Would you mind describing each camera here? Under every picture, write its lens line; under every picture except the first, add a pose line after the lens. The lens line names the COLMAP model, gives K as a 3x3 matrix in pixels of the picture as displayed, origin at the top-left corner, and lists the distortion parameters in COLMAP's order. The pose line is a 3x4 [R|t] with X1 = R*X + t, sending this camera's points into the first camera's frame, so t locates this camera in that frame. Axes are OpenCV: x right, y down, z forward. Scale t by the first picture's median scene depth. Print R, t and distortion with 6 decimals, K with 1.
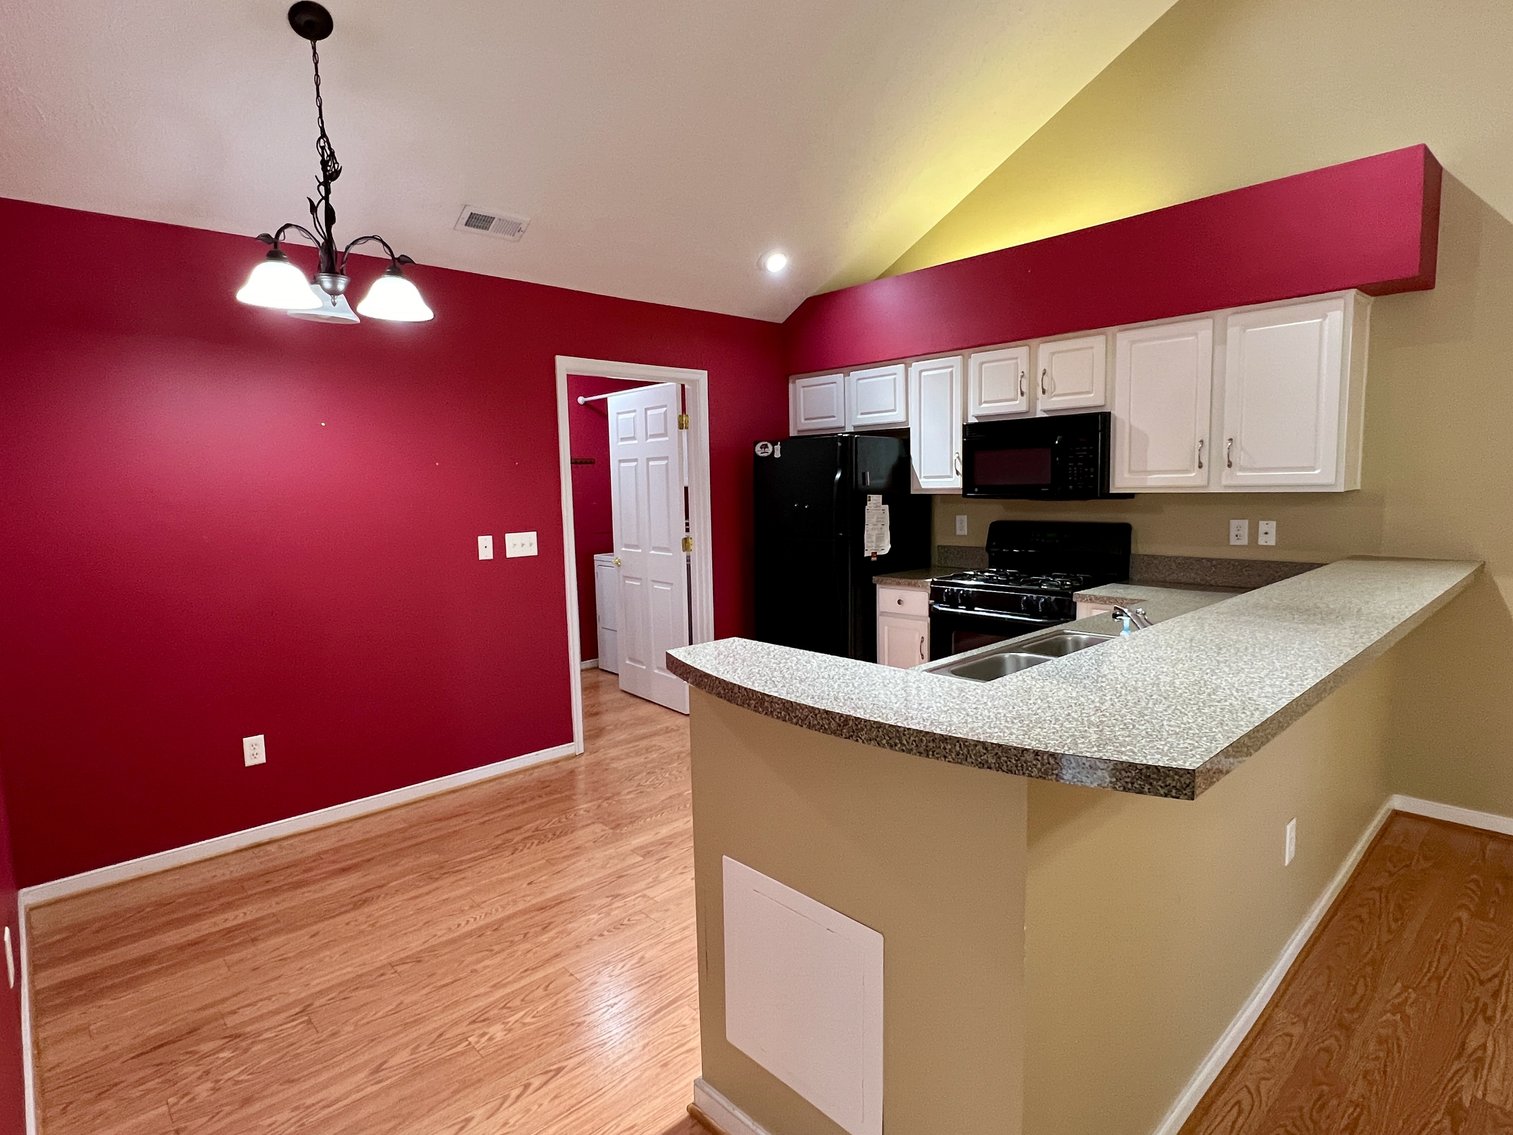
lens RADIAL K [[809.7, 0, 746.6], [0, 809.7, 569.5], [0, 0, 1]] dist [-0.001159, -0.001324]
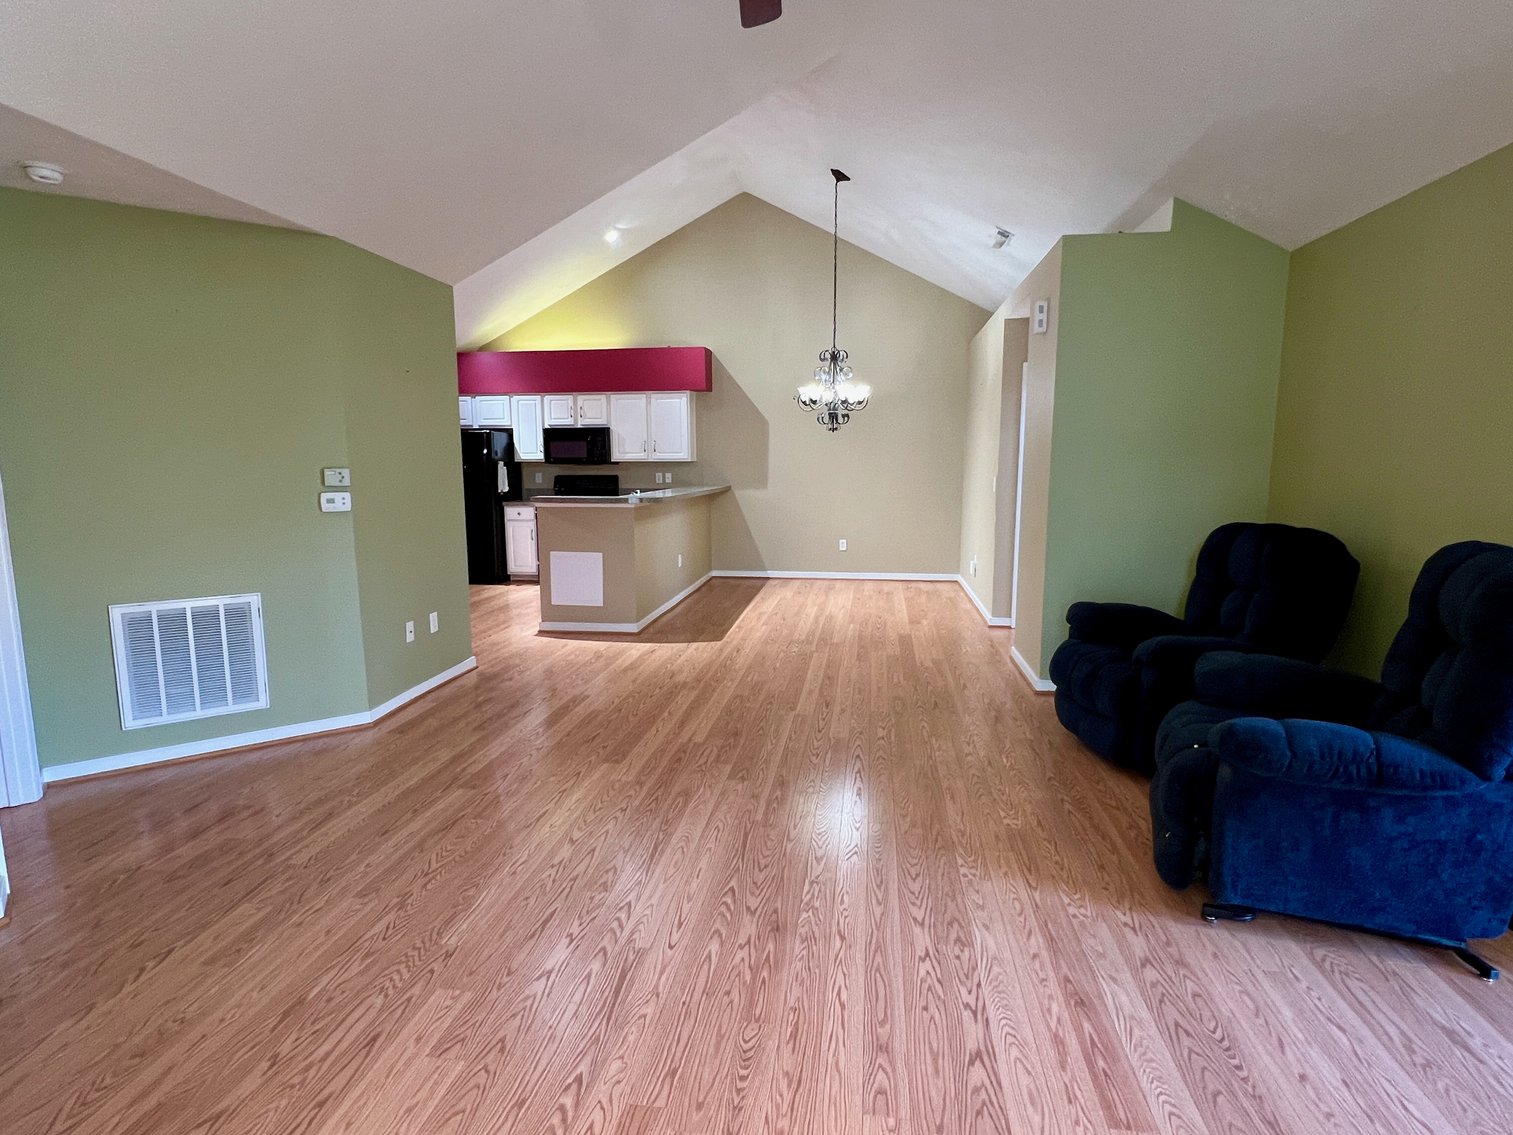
lens RADIAL K [[809.7, 0, 758.7], [0, 809.7, 571.3], [0, 0, 1]] dist [-0.001159, -0.001324]
pose [[0.773100, -0.066676, 0.630770, -0.637253], [0.054952, 0.997761, 0.038118, 0.138744], [-0.631900, 0.005193, 0.775033, -0.963422]]
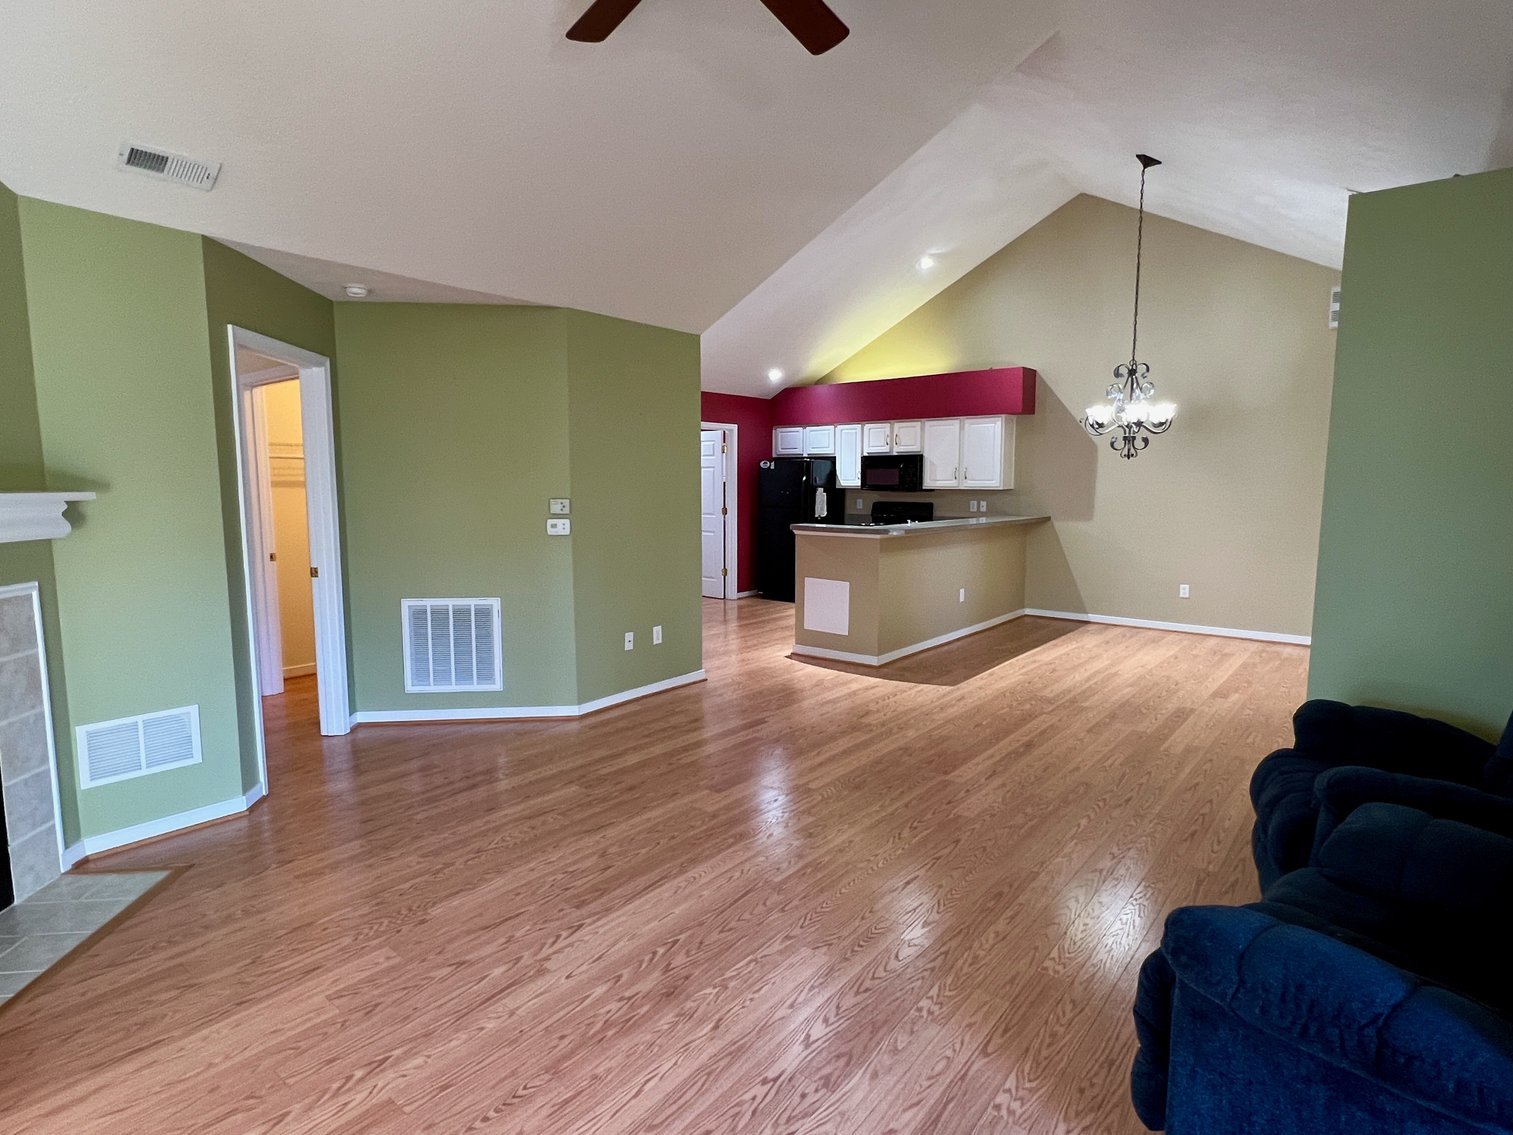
lens RADIAL K [[809.7, 0, 752.0], [0, 809.7, 566.2], [0, 0, 1]] dist [-0.001159, -0.001324]
pose [[0.989605, 0.008583, 0.143555, -0.322736], [-0.007855, 0.999953, -0.005635, 0.126498], [-0.143597, 0.004449, 0.989626, -1.074229]]
